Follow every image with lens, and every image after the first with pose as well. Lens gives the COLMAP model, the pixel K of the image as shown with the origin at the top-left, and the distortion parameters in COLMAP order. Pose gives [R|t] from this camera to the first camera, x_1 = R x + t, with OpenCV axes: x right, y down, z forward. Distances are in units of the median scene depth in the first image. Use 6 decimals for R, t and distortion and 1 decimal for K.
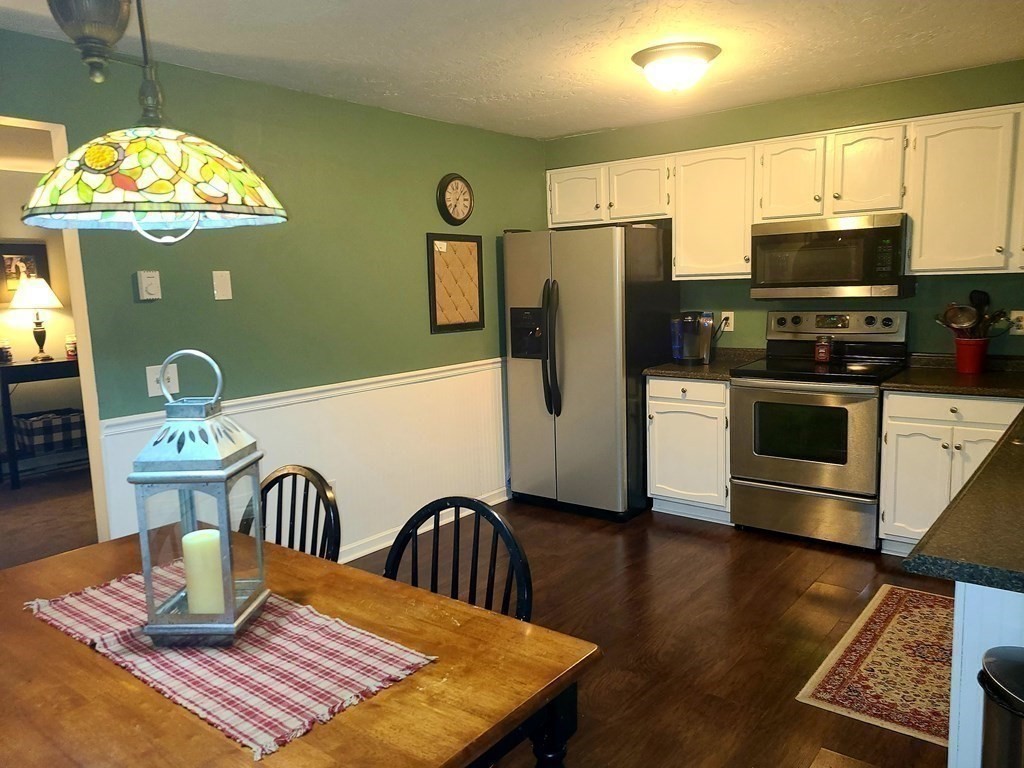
lens RADIAL K [[763.6, 0, 513.2], [0, 763.6, 386.7], [0, 0, 1]] dist [0.064720, -0.037953]
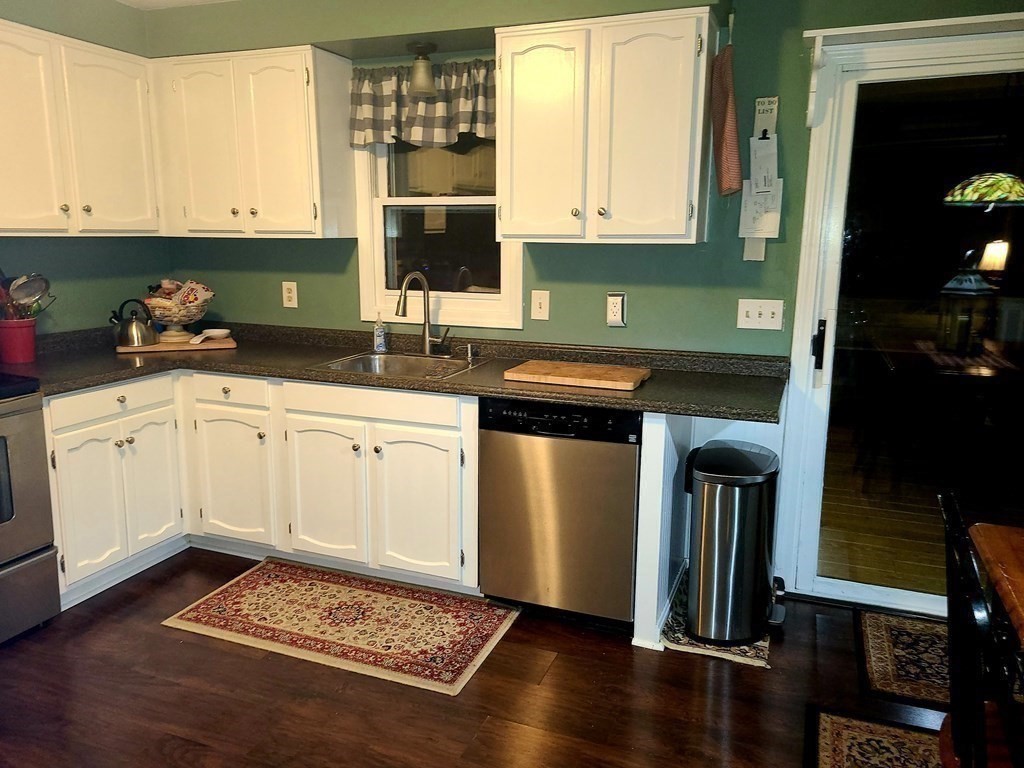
lens RADIAL K [[763.6, 0, 504.3], [0, 763.6, 383.4], [0, 0, 1]] dist [0.064720, -0.037953]
pose [[-0.280518, -0.160088, 0.946404, -0.279669], [0.137770, 0.969068, 0.204758, -0.083489], [-0.949910, 0.187824, -0.249786, 0.668579]]
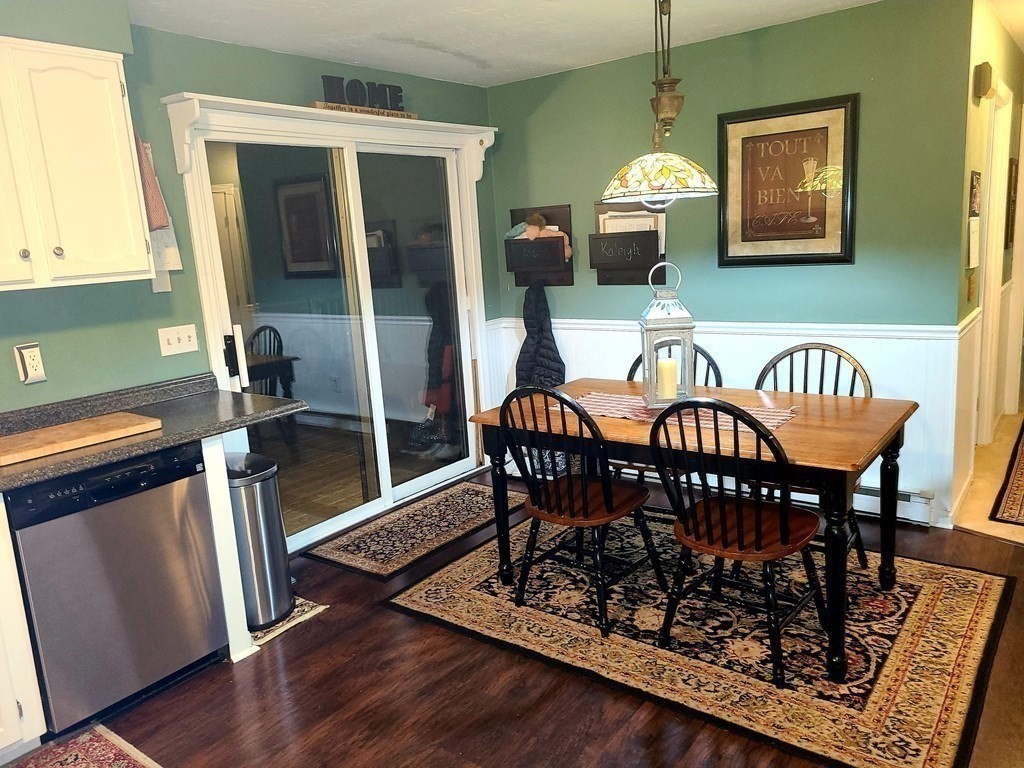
lens RADIAL K [[763.6, 0, 504.8], [0, 763.6, 384.0], [0, 0, 1]] dist [0.064720, -0.037953]
pose [[-0.995425, 0.095456, 0.004208, -0.001646], [0.091611, 0.940964, 0.325876, -0.145405], [0.027147, 0.324770, -0.945403, 0.995267]]
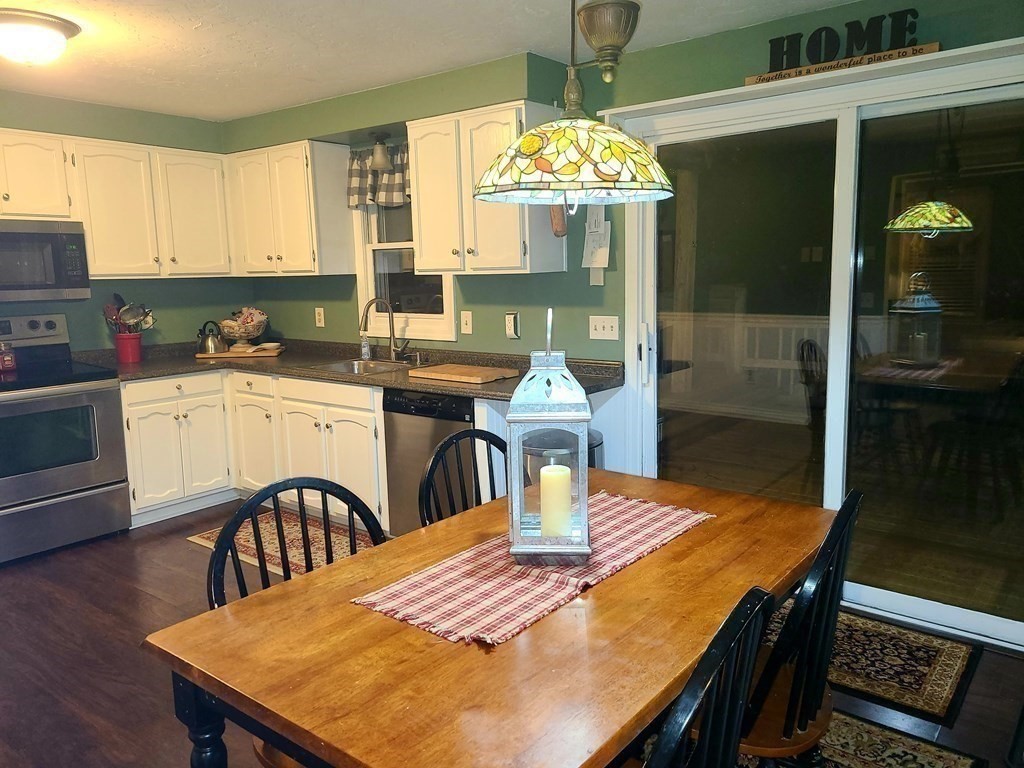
lens RADIAL K [[763.6, 0, 521.8], [0, 763.6, 384.7], [0, 0, 1]] dist [0.064720, -0.037953]
pose [[0.001177, -0.122754, 0.992436, -0.540443], [0.162027, 0.979347, 0.120943, -0.028147], [-0.986786, 0.160659, 0.021042, 0.355628]]
